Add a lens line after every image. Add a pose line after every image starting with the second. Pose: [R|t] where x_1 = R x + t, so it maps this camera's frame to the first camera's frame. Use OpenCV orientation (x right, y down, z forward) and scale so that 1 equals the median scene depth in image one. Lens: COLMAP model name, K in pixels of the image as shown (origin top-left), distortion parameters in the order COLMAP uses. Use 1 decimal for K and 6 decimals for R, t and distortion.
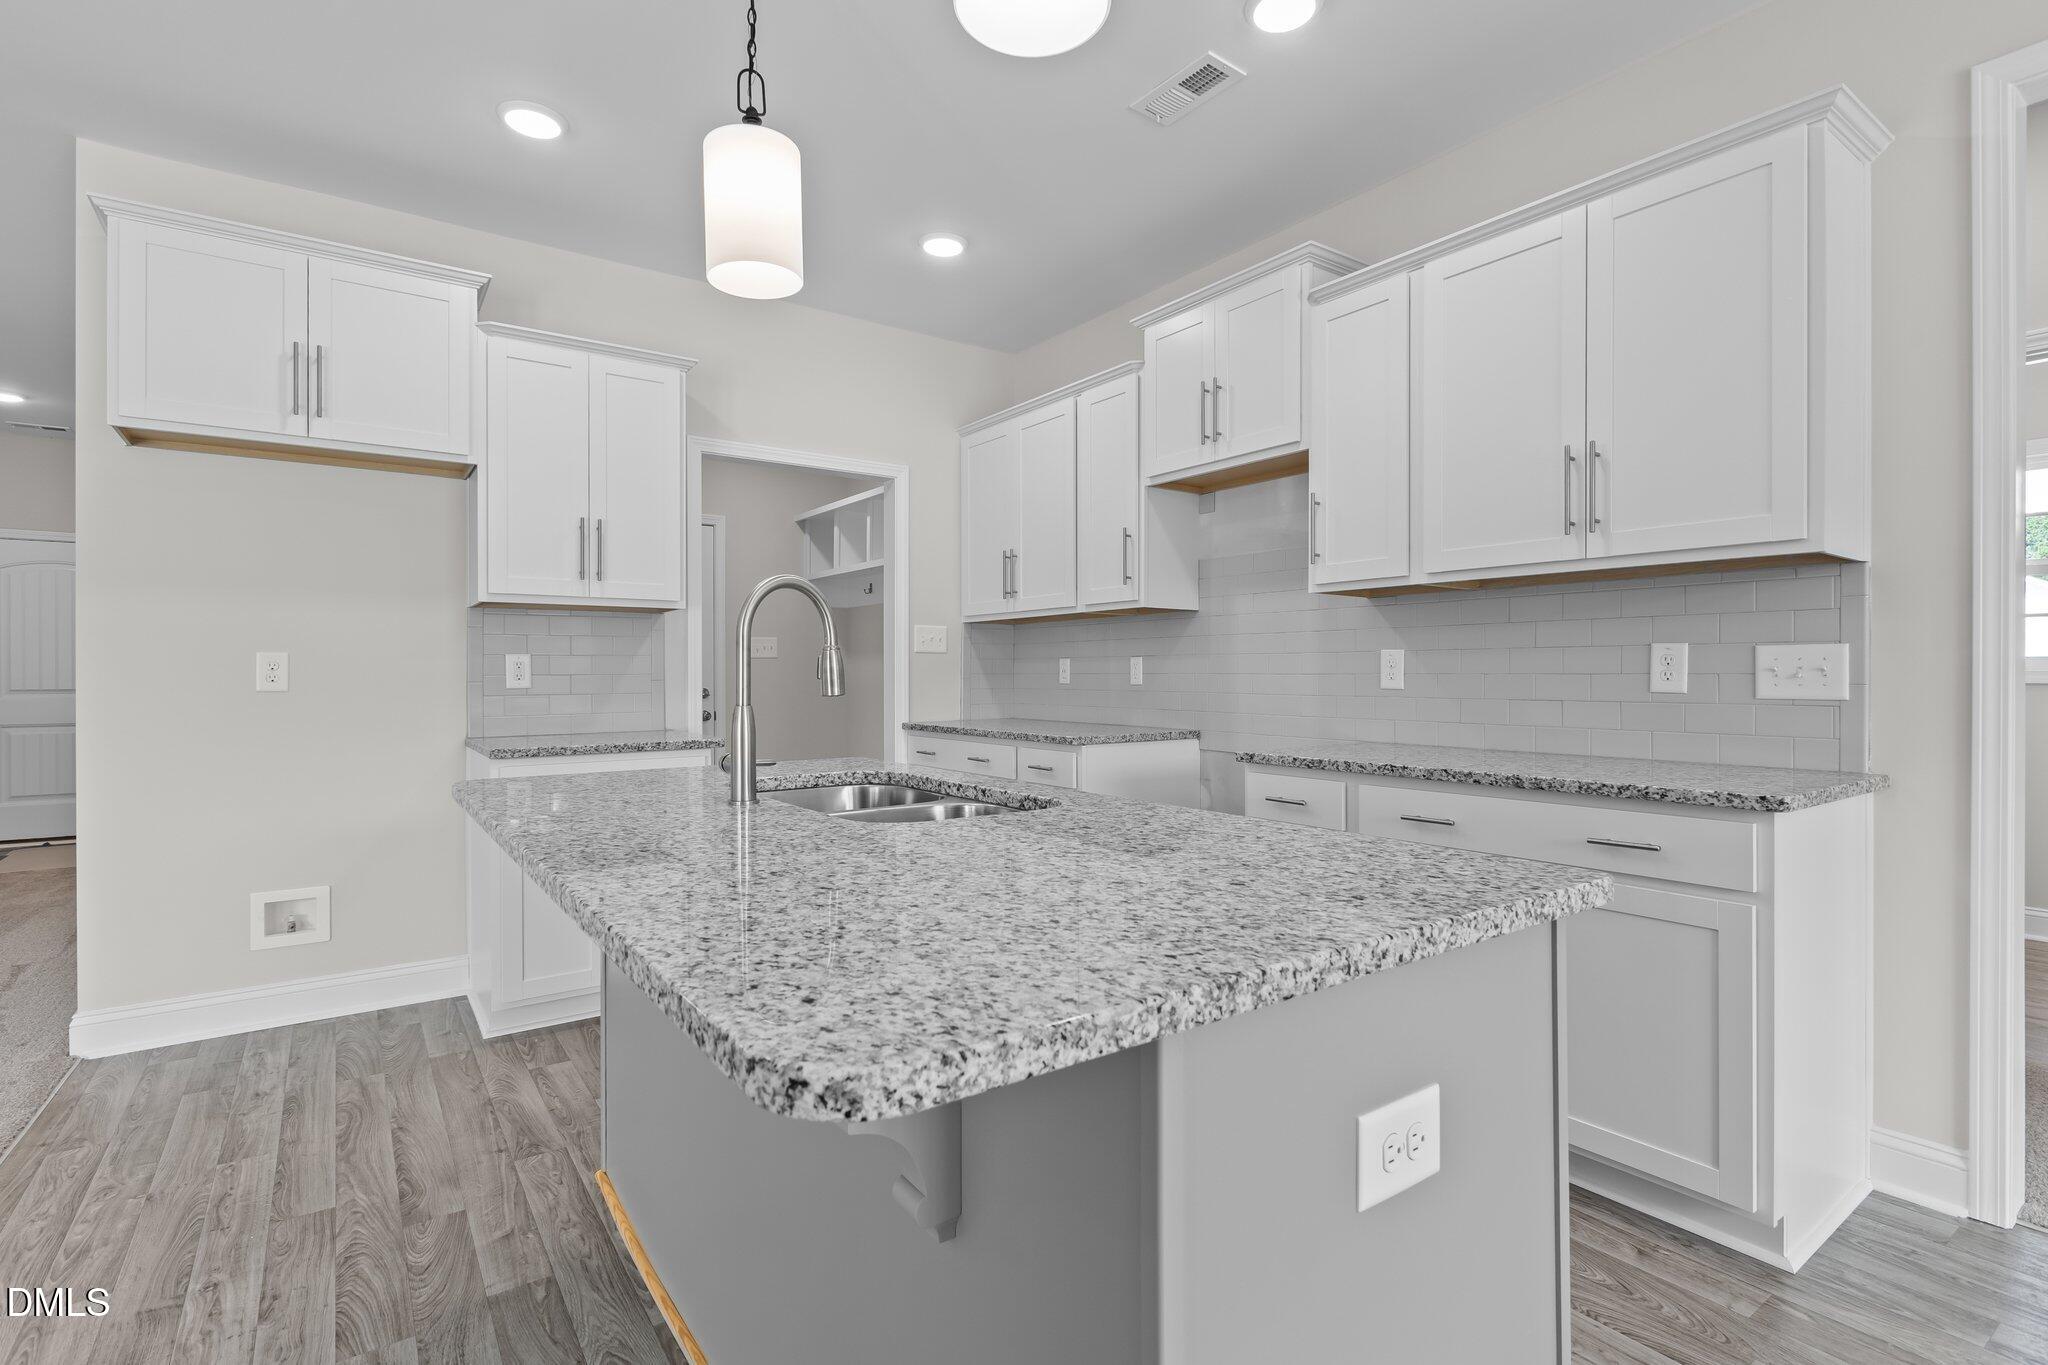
lens RADIAL K [[979.7, 0, 1014.8], [0, 979.7, 676.3], [0, 0, 1]] dist [0.000067, -0.001282]
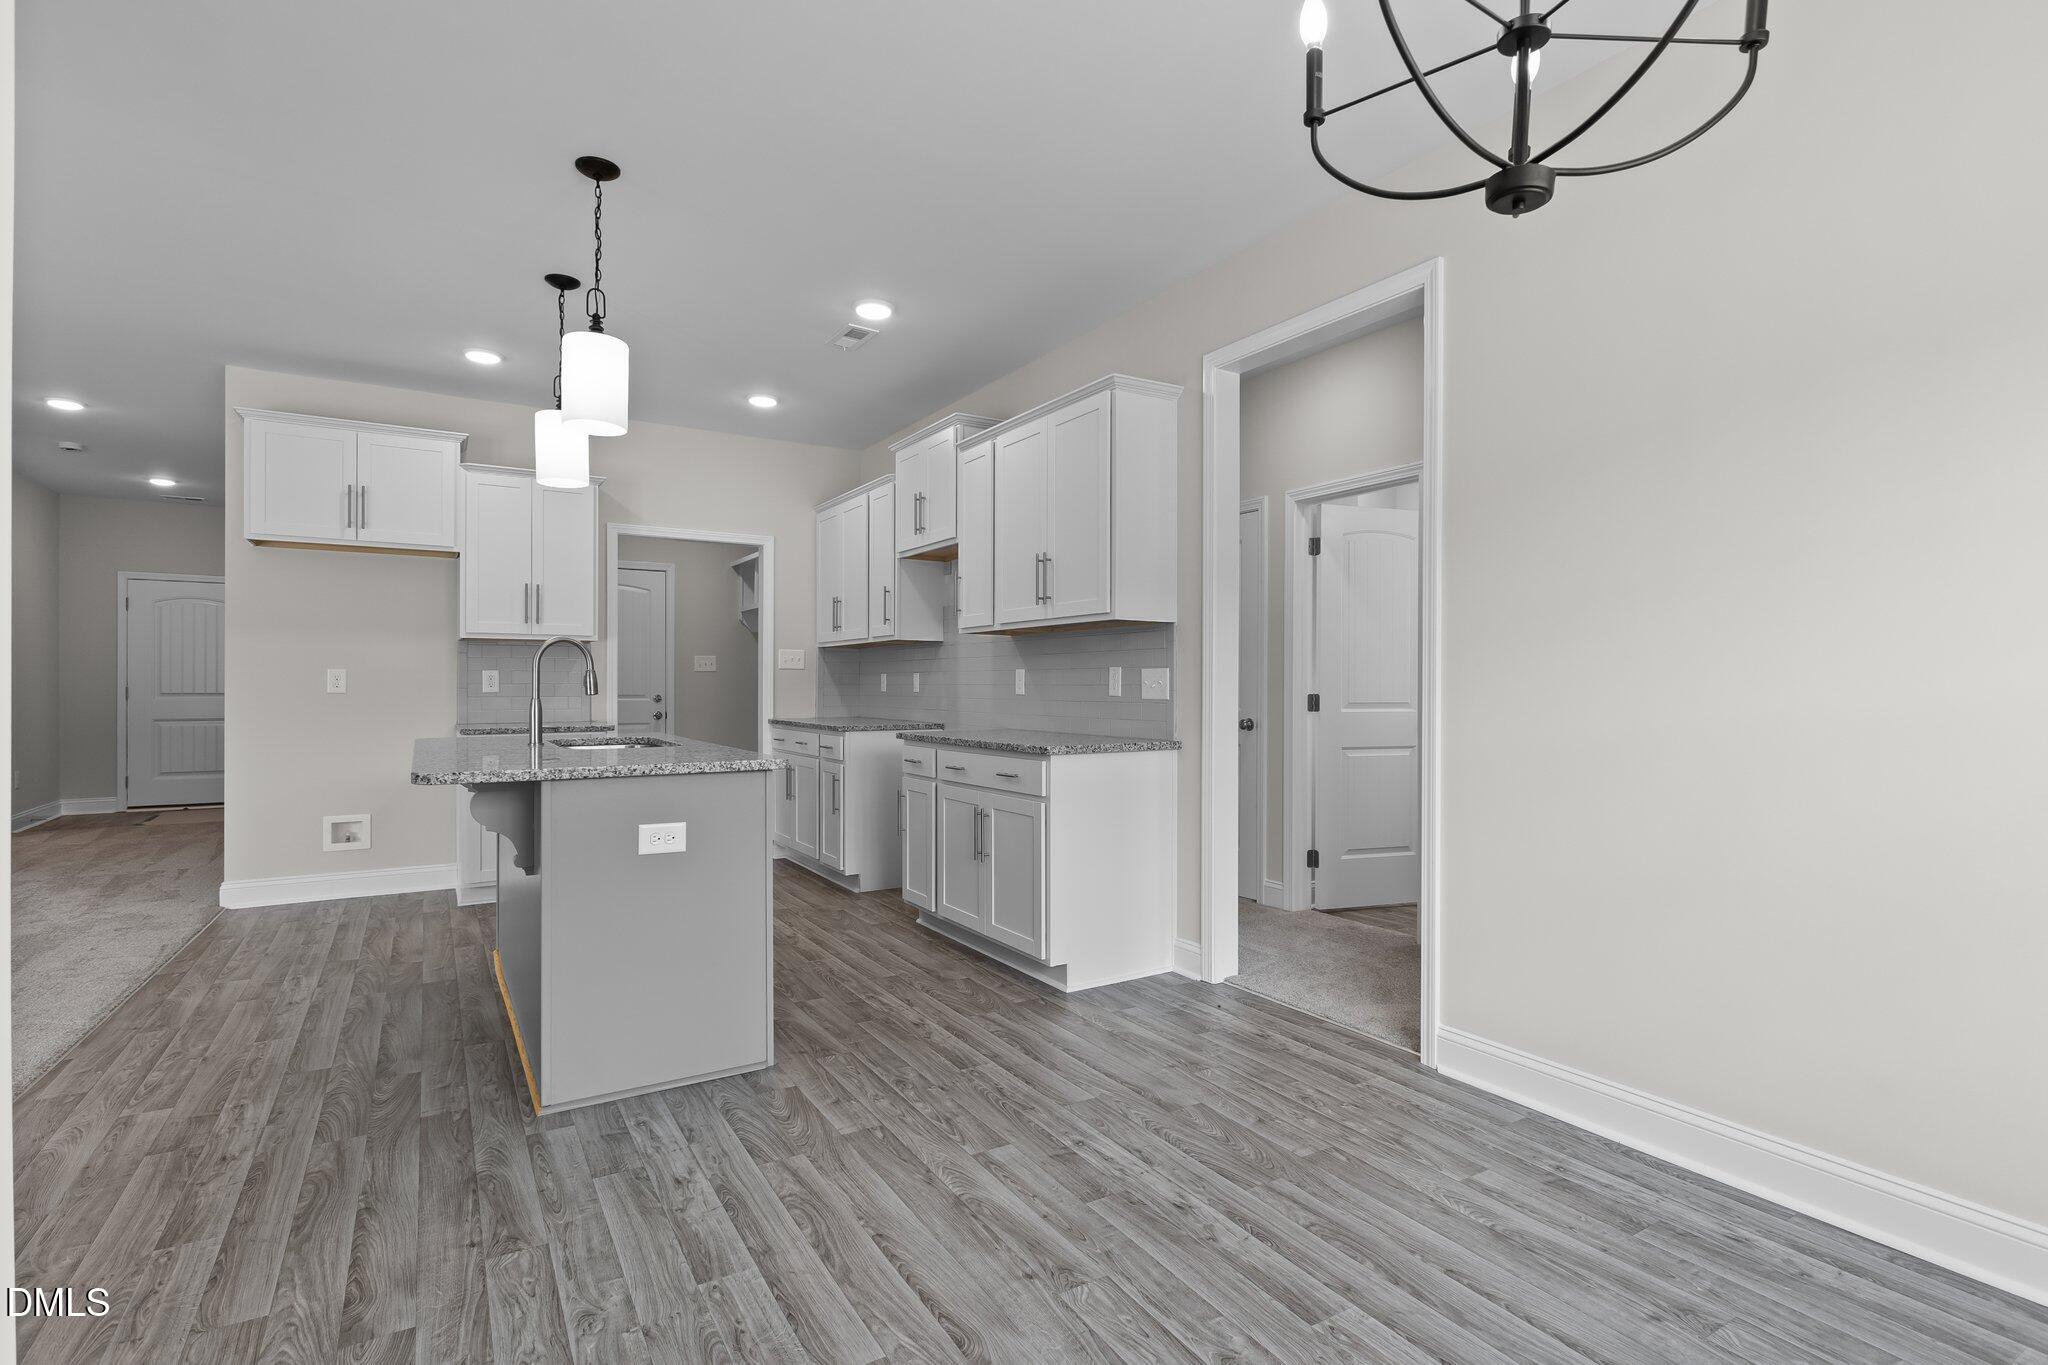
lens RADIAL K [[1007.4, 0, 1023.1], [0, 1007.4, 686.0], [0, 0, 1]] dist [0.000569, 0.000597]
pose [[0.997430, 0.003453, -0.071564, 0.496201], [-0.003556, 0.999993, -0.001311, 0.001031], [0.071559, 0.001562, 0.997435, -0.585482]]
